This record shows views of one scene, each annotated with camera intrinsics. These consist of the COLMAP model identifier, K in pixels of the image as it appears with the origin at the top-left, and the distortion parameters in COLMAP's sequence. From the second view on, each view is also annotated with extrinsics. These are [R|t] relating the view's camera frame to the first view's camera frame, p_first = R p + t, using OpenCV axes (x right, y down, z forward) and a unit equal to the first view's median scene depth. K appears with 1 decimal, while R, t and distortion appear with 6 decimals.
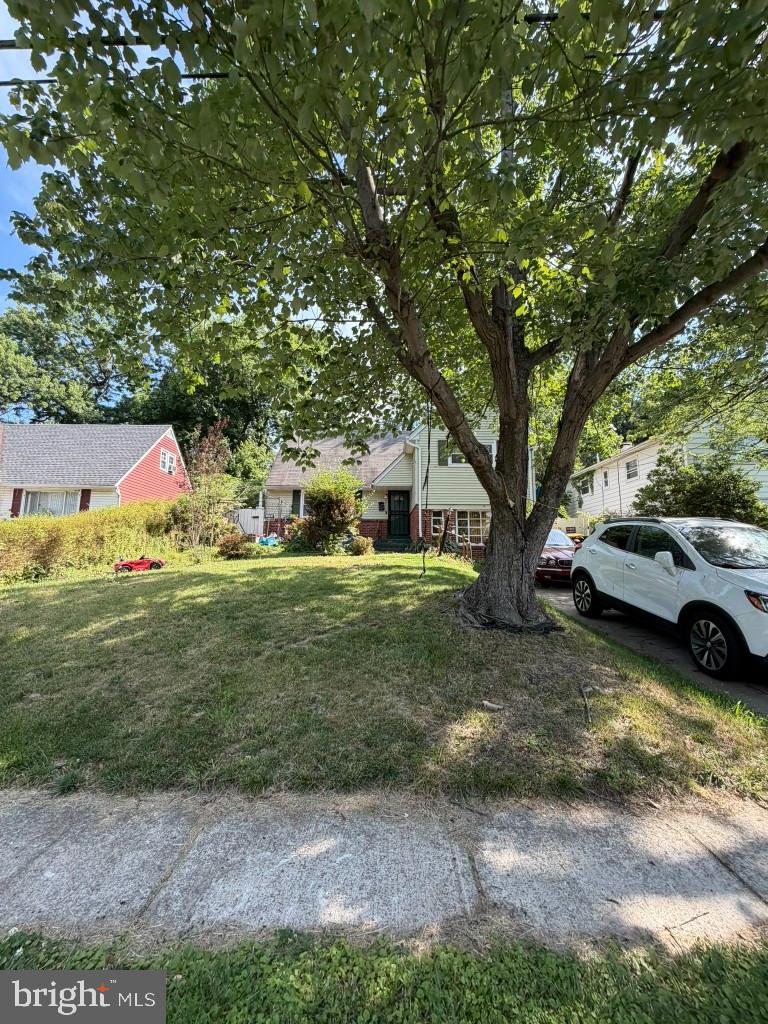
lens RADIAL K [[407.2, 0, 379.9], [0, 407.2, 507.2], [0, 0, 1]] dist [-0.000371, 0.000010]
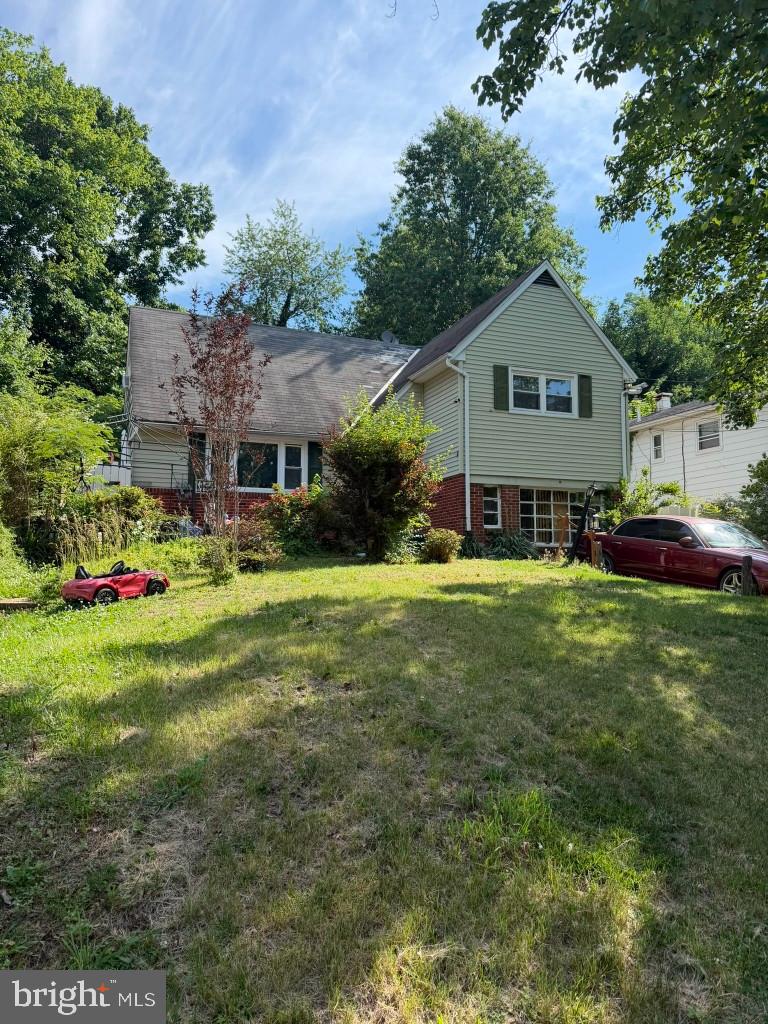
lens RADIAL K [[717.8, 0, 378.0], [0, 717.8, 515.0], [0, 0, 1]] dist [0.020156, -0.017941]
pose [[0.931119, 0.025743, 0.363806, -0.385198], [-0.046823, 0.997689, 0.049243, 0.006108], [-0.361697, -0.062885, 0.930172, 0.094786]]
